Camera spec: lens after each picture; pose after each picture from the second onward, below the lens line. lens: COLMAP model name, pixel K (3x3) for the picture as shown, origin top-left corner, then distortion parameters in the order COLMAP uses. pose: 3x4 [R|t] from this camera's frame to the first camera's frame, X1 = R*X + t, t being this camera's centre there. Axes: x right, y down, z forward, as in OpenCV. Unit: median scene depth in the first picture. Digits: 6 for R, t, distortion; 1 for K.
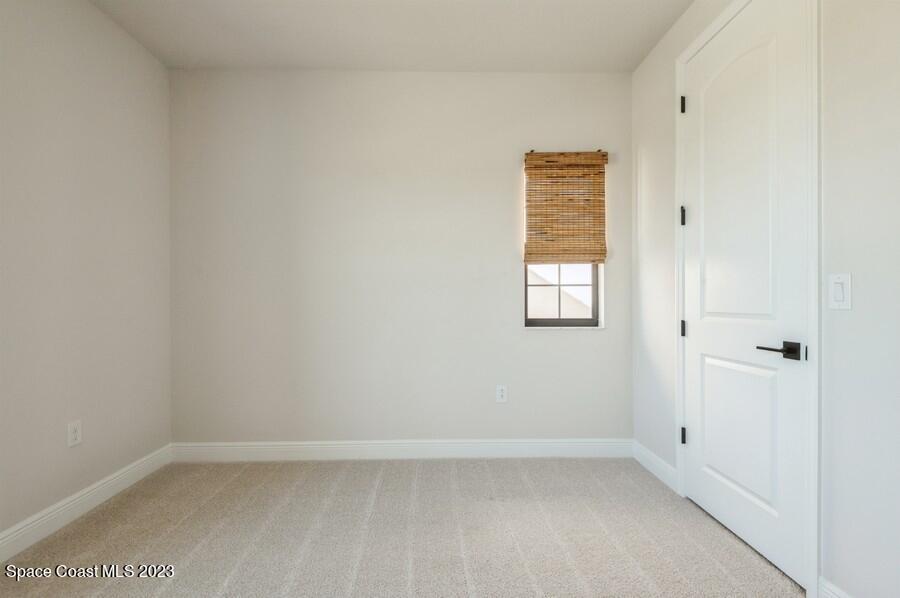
lens RADIAL K [[407.5, 0, 450.2], [0, 407.5, 298.0], [0, 0, 1]] dist [0.030981, -0.017692]
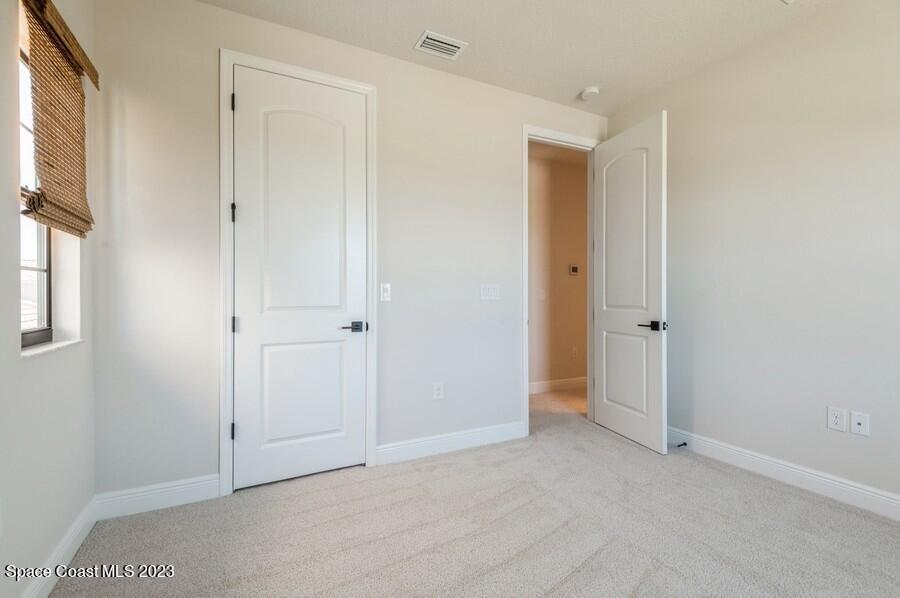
lens RADIAL K [[407.5, 0, 450.2], [0, 407.5, 298.0], [0, 0, 1]] dist [0.030981, -0.017692]
pose [[-0.426738, -0.014606, 0.904257, -0.613038], [-0.008559, 0.999890, 0.012112, -0.007725], [-0.904335, -0.002571, -0.426816, 1.036937]]
